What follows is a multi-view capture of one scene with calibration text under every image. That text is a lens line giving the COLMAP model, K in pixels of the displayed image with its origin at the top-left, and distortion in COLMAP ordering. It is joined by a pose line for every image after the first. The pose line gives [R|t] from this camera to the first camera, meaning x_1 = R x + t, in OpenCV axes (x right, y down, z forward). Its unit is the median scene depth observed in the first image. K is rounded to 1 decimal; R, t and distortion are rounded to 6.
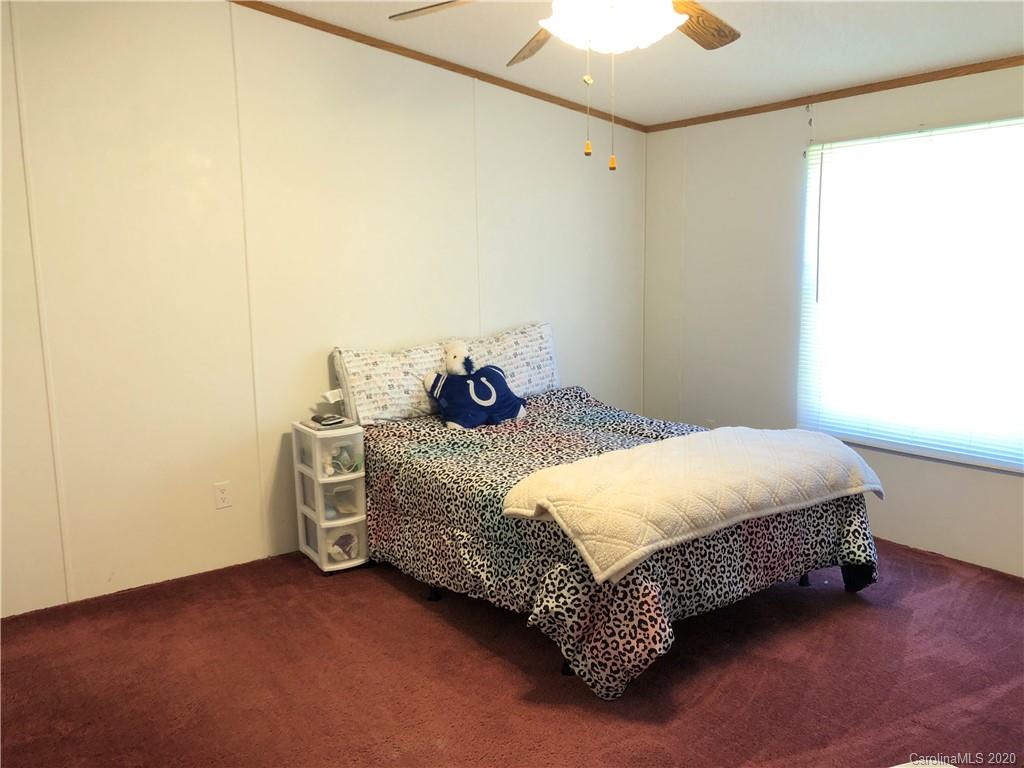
lens RADIAL K [[842.6, 0, 512.0], [0, 842.6, 384.0], [0, 0, 1]] dist [0.037329, -0.067855]
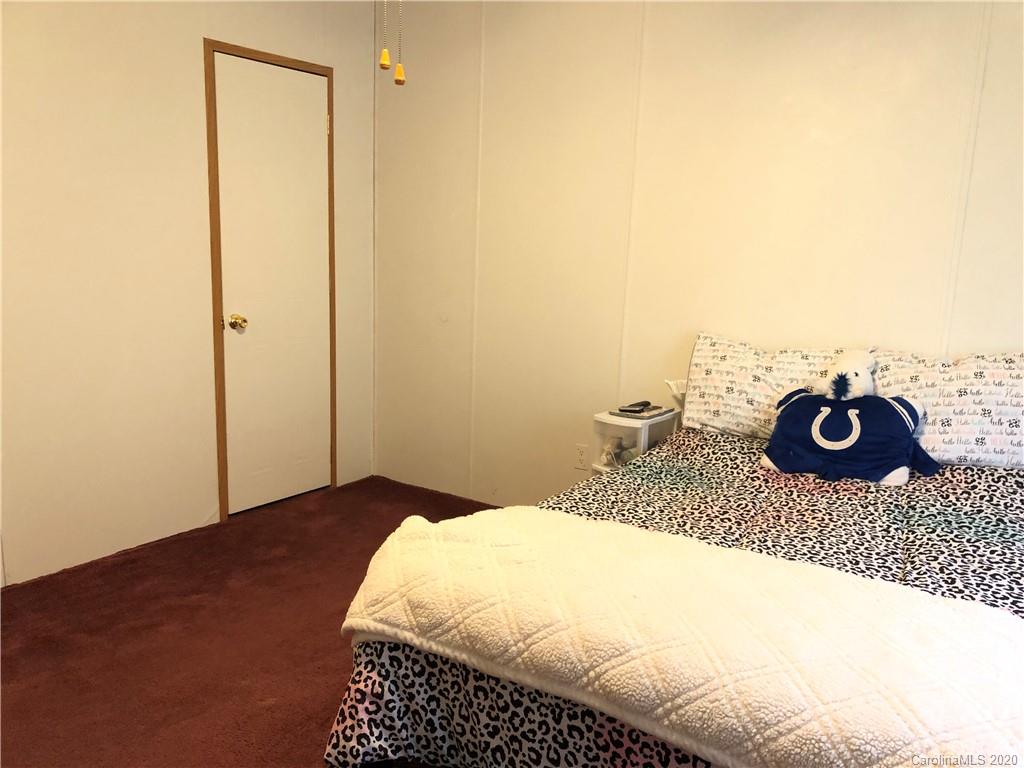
lens RADIAL K [[842.6, 0, 512.0], [0, 842.6, 384.0], [0, 0, 1]] dist [0.037329, -0.067855]
pose [[0.338957, 0.193618, -0.920663, 0.514275], [-0.179026, 0.973987, 0.138921, -0.075670], [0.923611, 0.117734, 0.364802, 0.526521]]
